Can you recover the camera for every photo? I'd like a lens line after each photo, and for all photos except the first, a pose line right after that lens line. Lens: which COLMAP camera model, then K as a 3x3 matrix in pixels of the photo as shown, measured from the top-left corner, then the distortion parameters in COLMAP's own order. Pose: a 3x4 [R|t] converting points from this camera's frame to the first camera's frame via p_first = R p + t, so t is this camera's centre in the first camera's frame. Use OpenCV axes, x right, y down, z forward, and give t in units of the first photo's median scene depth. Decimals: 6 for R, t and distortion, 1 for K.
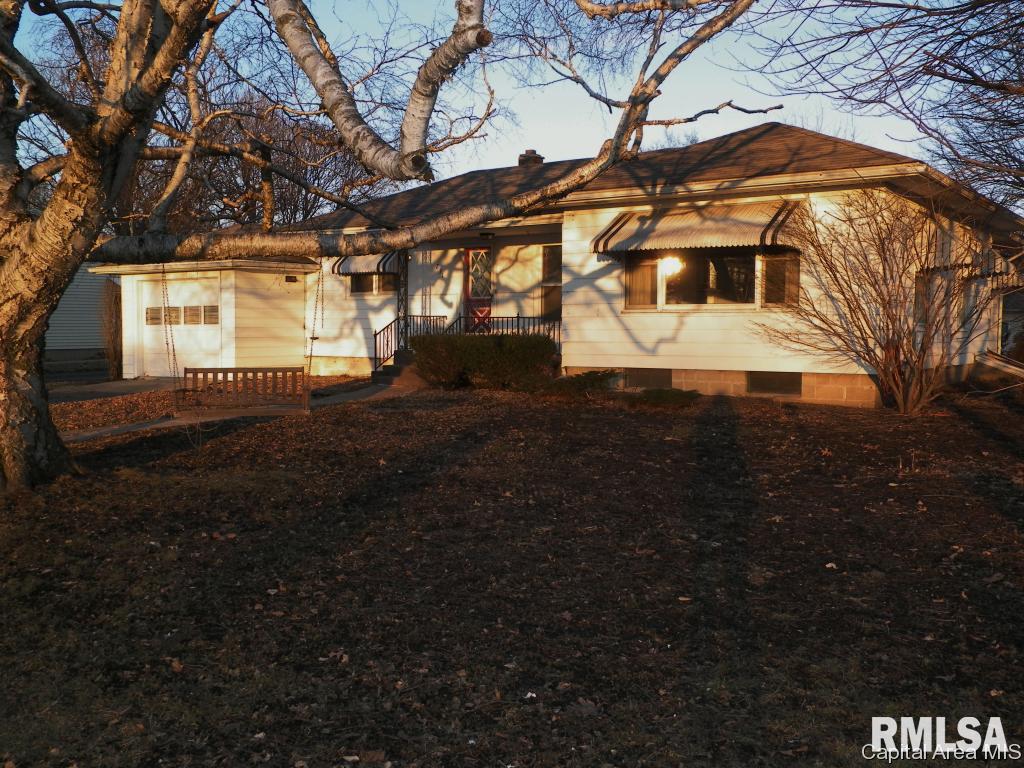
lens RADIAL K [[1033.3, 0, 512.4], [0, 1033.3, 385.1], [0, 0, 1]] dist [-0.082045, 0.000000]
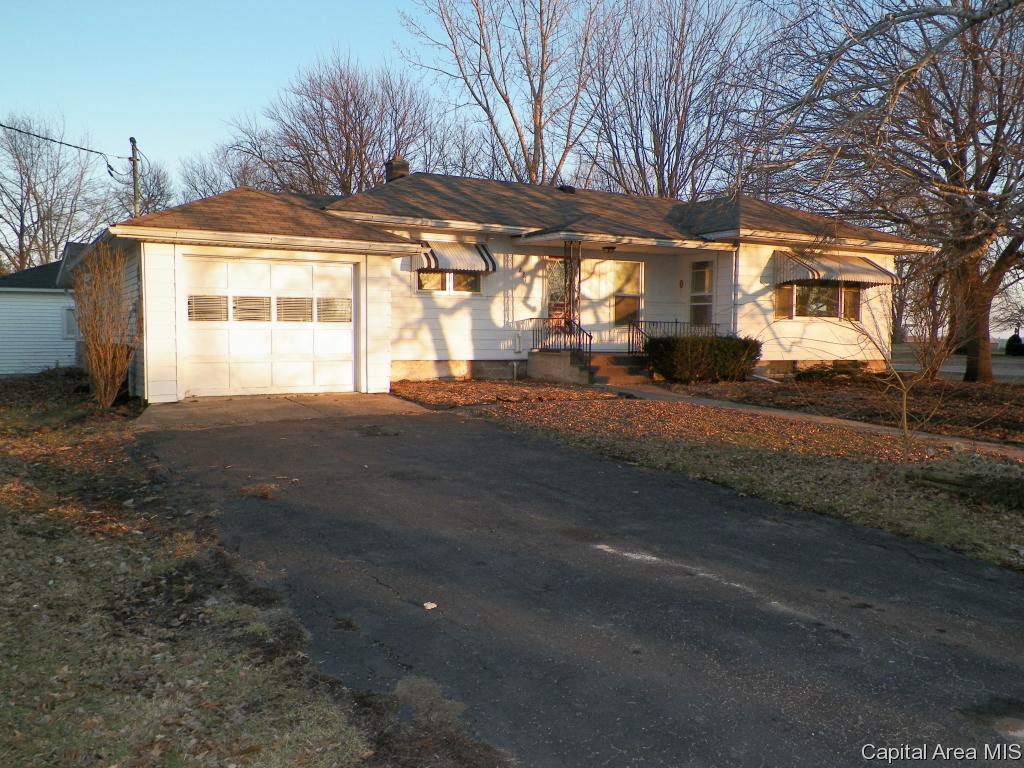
lens RADIAL K [[842.5, 0, 513.3], [0, 842.5, 380.4], [0, 0, 1]] dist [-0.004155, 0.002160]
pose [[0.450075, -0.044972, 0.891858, -0.834869], [0.039389, 0.998759, 0.030485, -0.033255], [-0.892122, 0.021409, 0.451288, 0.640203]]
